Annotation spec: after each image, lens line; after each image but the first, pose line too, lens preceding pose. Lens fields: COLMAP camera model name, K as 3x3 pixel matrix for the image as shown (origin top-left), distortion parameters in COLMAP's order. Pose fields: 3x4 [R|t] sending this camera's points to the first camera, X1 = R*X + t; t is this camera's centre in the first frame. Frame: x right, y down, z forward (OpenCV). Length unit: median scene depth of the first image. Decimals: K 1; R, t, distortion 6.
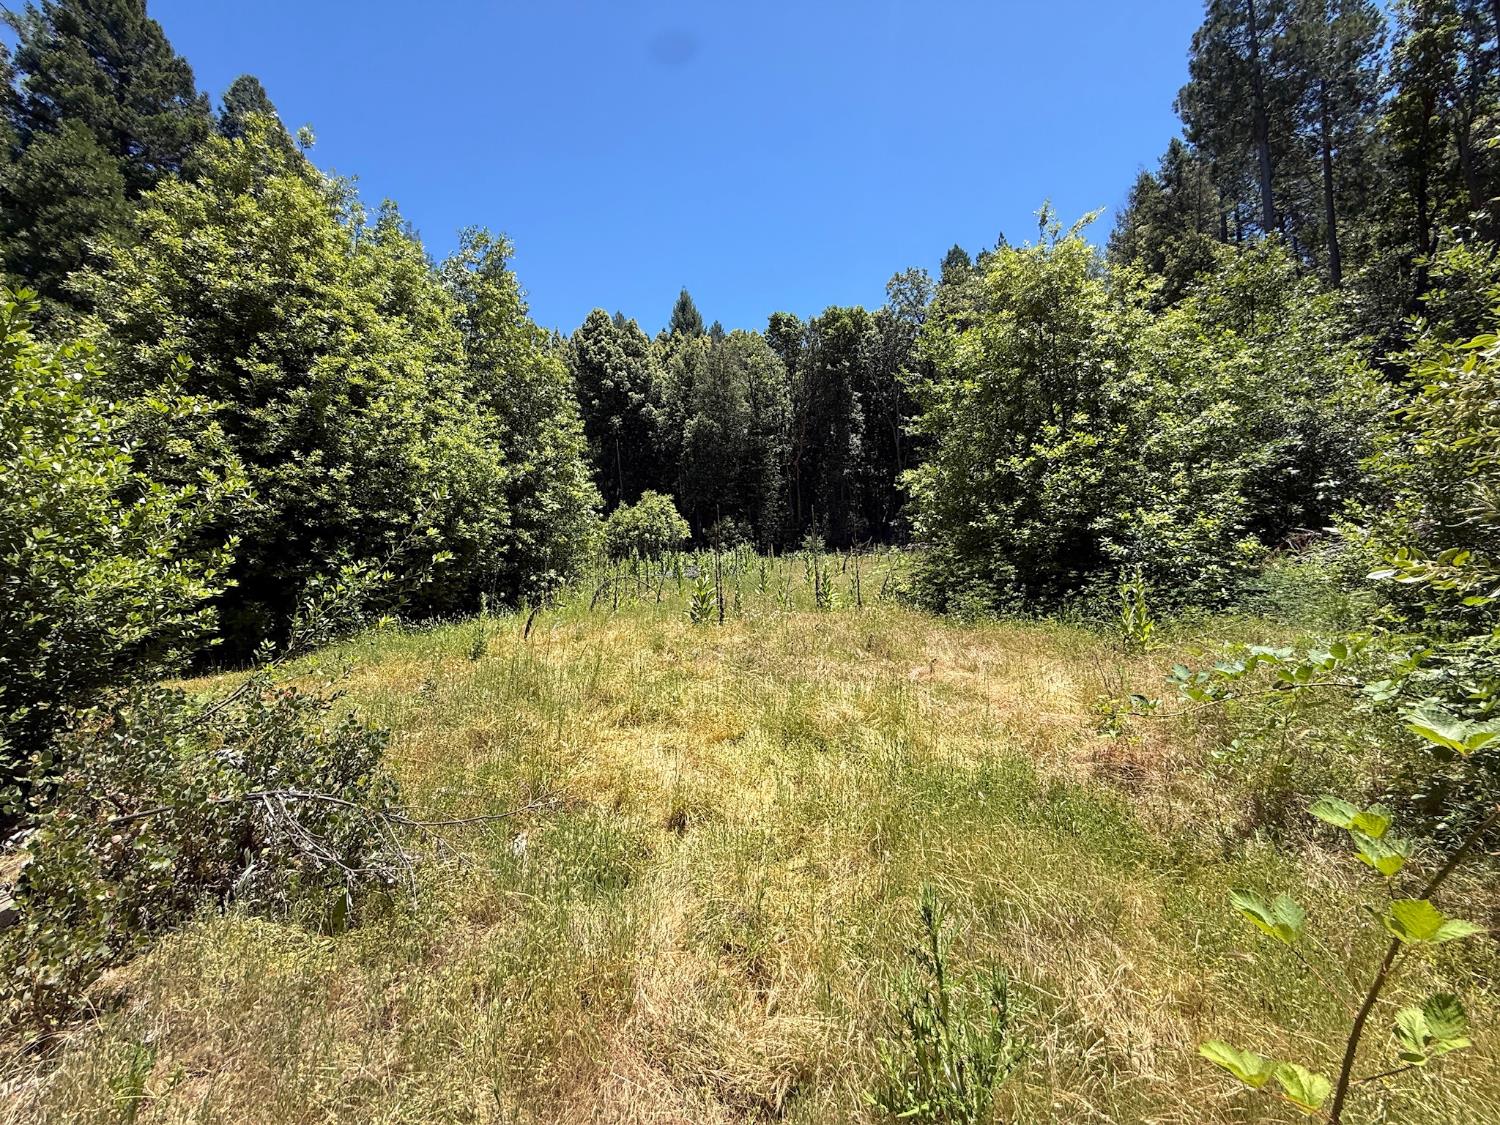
lens RADIAL K [[602.2, 0, 750.0], [0, 602.2, 562.5], [0, 0, 1]] dist [0.000086, -0.000001]
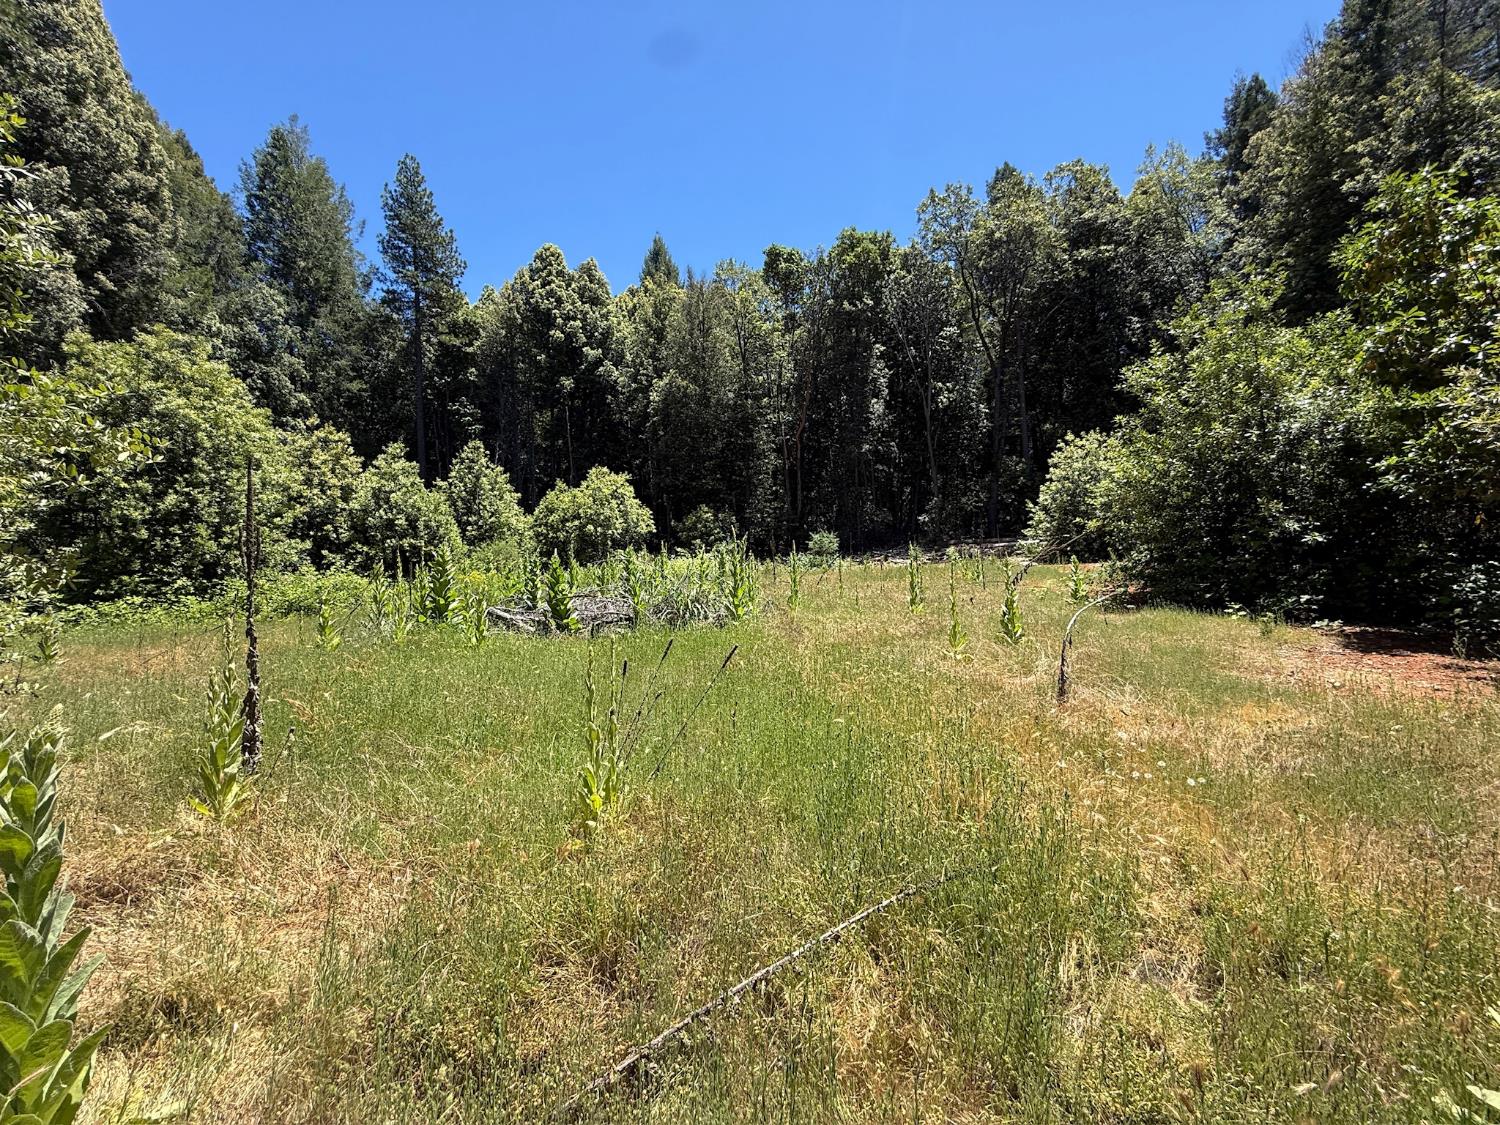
lens RADIAL K [[604.1, 0, 750.0], [0, 604.1, 562.5], [0, 0, 1]] dist [-0.000443, -0.000013]
pose [[0.999128, 0.020246, 0.036511, -0.006303], [-0.020380, 0.999787, 0.003294, -0.007996], [-0.036437, -0.004035, 0.999328, 0.227759]]
